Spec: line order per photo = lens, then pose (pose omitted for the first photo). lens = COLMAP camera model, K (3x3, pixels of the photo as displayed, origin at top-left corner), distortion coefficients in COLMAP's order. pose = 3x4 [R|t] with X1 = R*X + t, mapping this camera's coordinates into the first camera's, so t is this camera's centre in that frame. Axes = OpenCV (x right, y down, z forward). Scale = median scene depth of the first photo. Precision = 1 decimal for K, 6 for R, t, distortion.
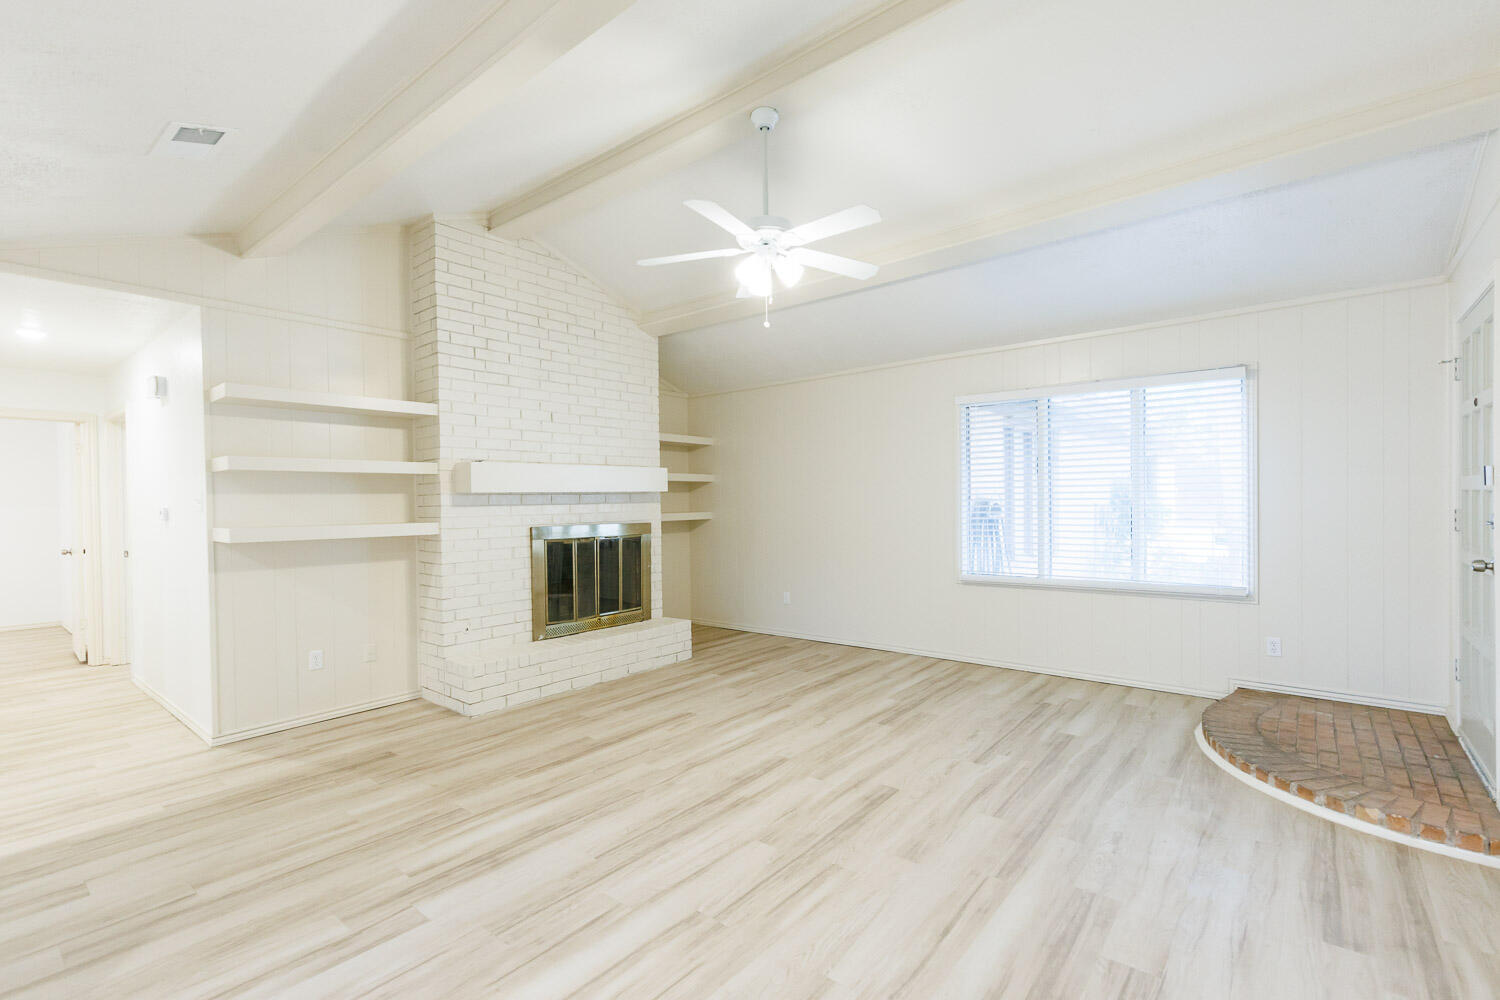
lens RADIAL K [[679.6, 0, 742.3], [0, 679.6, 505.1], [0, 0, 1]] dist [0.012143, -0.001080]
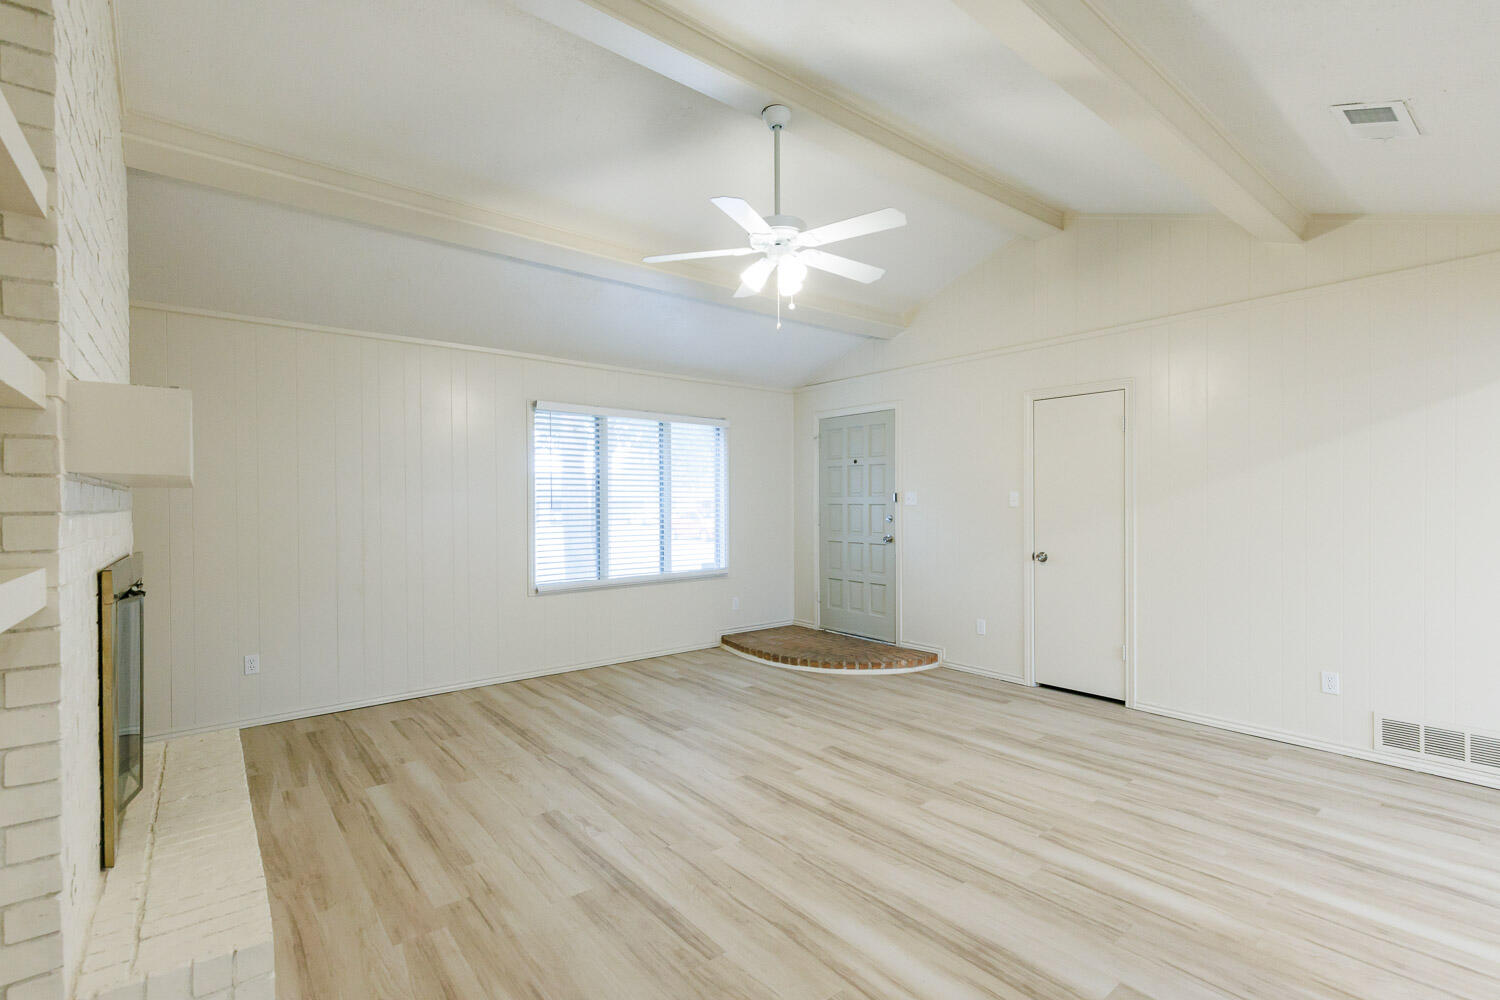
lens RADIAL K [[679.6, 0, 750.8], [0, 679.6, 506.7], [0, 0, 1]] dist [0.012143, -0.001080]
pose [[0.191107, 0.010324, 0.981515, -0.704503], [0.007651, 0.999899, -0.012007, 0.004670], [-0.981539, 0.009804, 0.191009, 0.647393]]
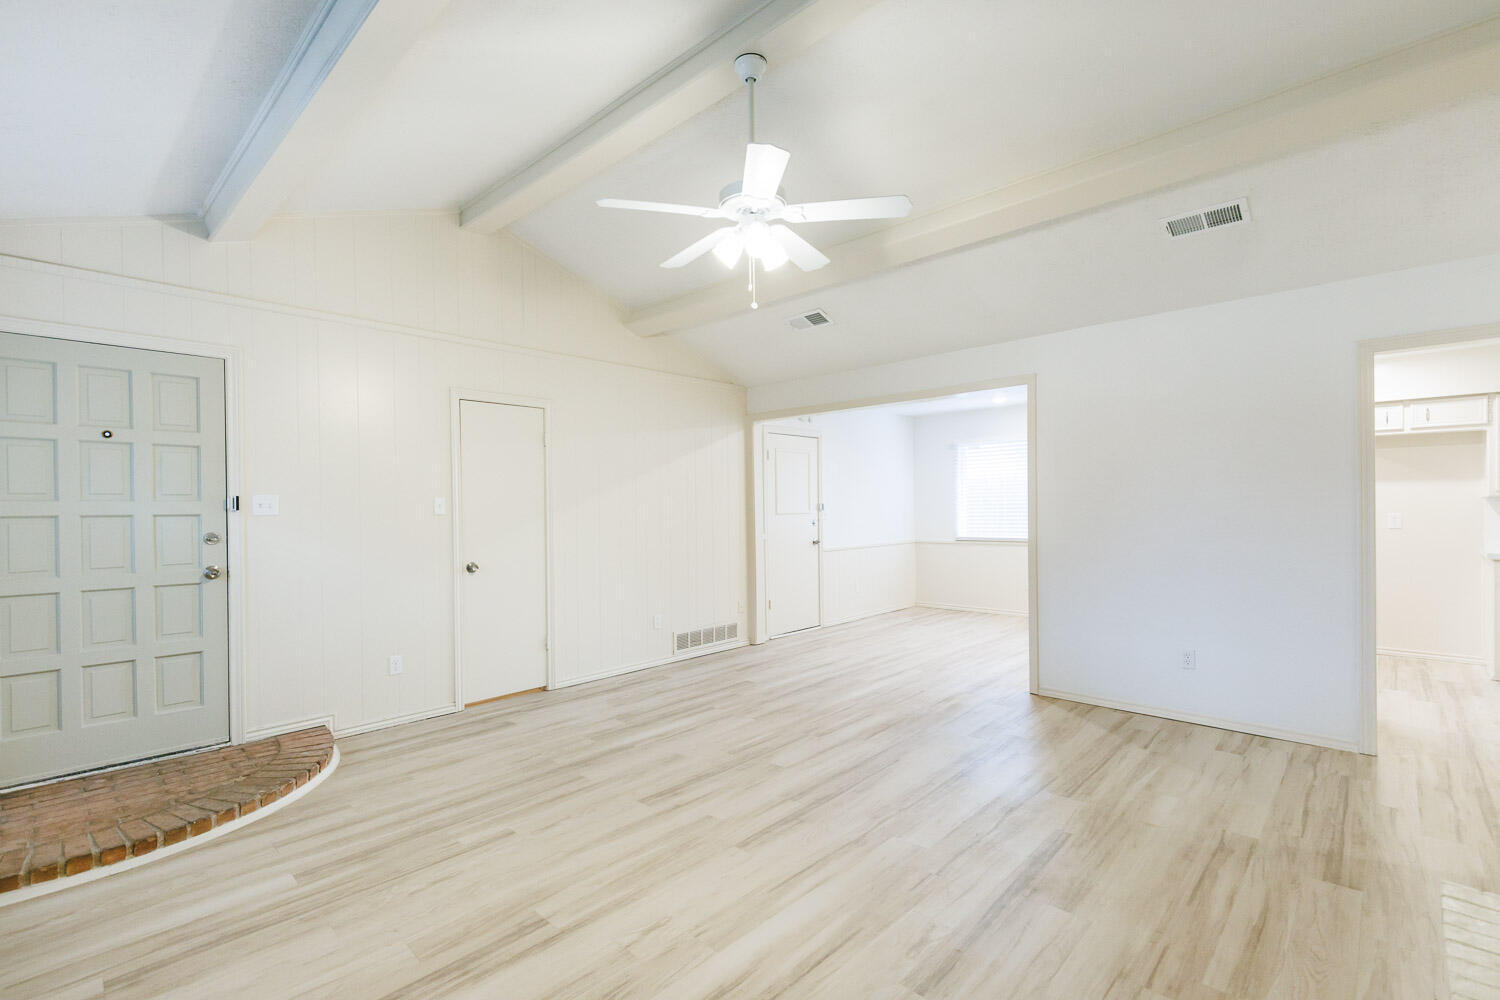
lens RADIAL K [[679.6, 0, 742.0], [0, 679.6, 504.6], [0, 0, 1]] dist [0.012143, -0.001080]
pose [[-0.997339, 0.026889, 0.067770, -0.000885], [0.027116, 0.999629, 0.002430, -0.010529], [-0.067679, 0.004261, -0.997698, 1.417044]]
